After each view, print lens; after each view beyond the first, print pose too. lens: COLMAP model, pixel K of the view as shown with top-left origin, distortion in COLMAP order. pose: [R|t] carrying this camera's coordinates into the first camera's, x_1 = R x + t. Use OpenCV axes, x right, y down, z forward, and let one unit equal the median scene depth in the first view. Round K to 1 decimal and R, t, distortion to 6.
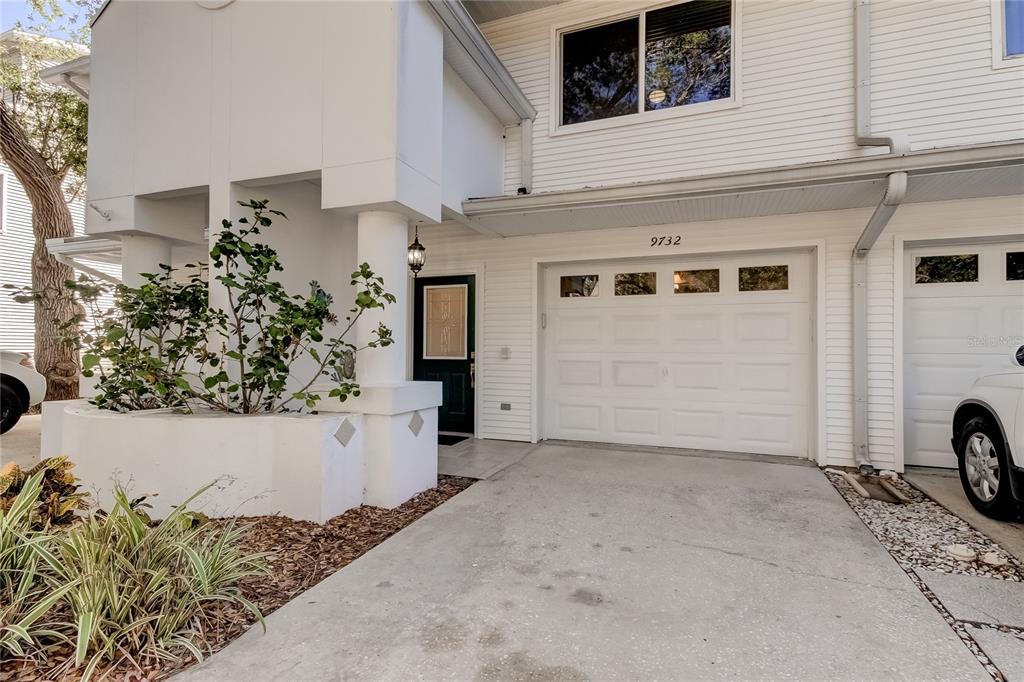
lens RADIAL K [[475.2, 0, 516.2], [0, 475.2, 343.8], [0, 0, 1]] dist [0.019443, -0.004763]
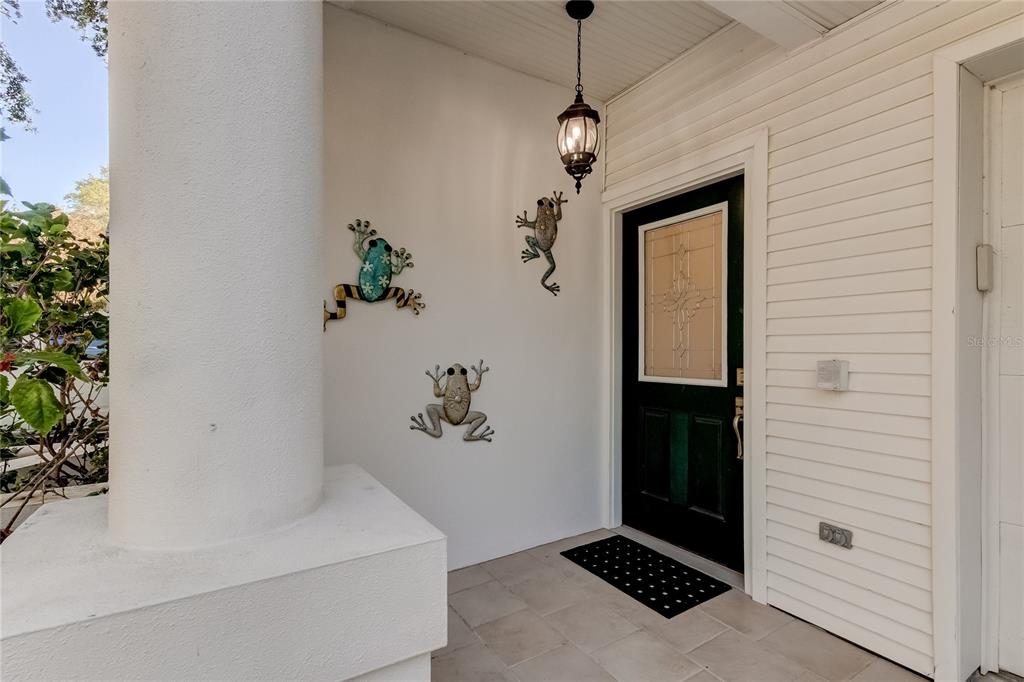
lens RADIAL K [[475.2, 0, 565.3], [0, 475.2, 351.2], [0, 0, 1]] dist [0.019443, -0.004763]
pose [[0.834805, -0.004642, -0.550526, 0.005677], [0.014000, 0.999820, 0.012799, -0.004878], [0.550368, -0.018392, 0.834720, 0.602708]]
